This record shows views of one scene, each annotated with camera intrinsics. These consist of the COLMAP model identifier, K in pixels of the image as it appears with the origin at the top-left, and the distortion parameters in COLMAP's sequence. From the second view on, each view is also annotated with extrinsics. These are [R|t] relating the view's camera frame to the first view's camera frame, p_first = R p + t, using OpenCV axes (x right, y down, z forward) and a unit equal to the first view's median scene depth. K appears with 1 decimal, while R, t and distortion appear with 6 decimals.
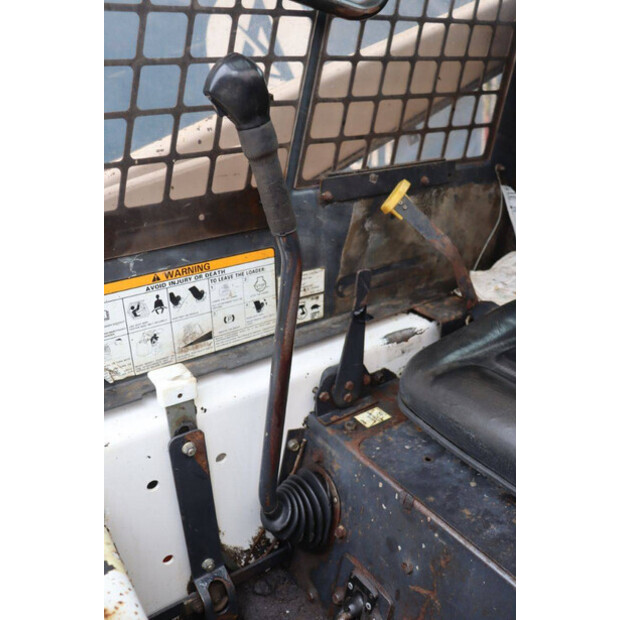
lens RADIAL K [[553.8, 0, 311.9], [0, 553.8, 307.0], [0, 0, 1]] dist [-0.116212, 0.035025]
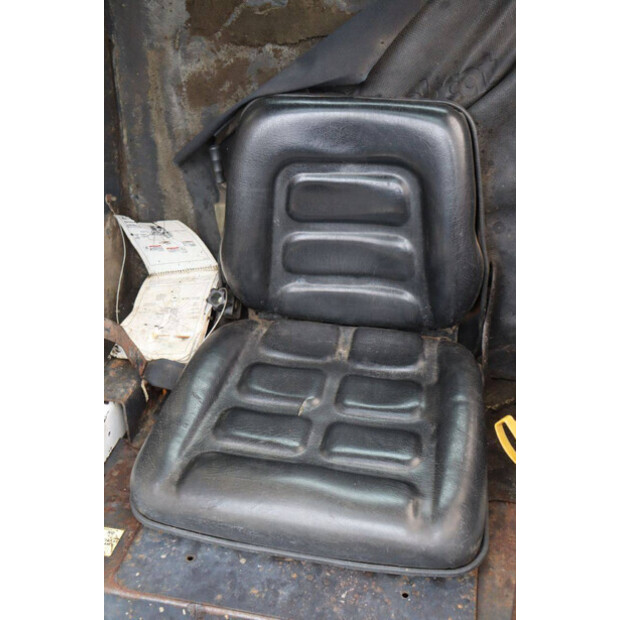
lens RADIAL K [[789.4, 0, 304.7], [0, 789.4, 307.1], [0, 0, 1]] dist [0.053979, 0.000000]
pose [[0.723688, -0.349004, 0.595376, -0.325819], [0.259547, 0.937007, 0.233781, -0.417787], [-0.639462, -0.014657, 0.768683, -0.231337]]
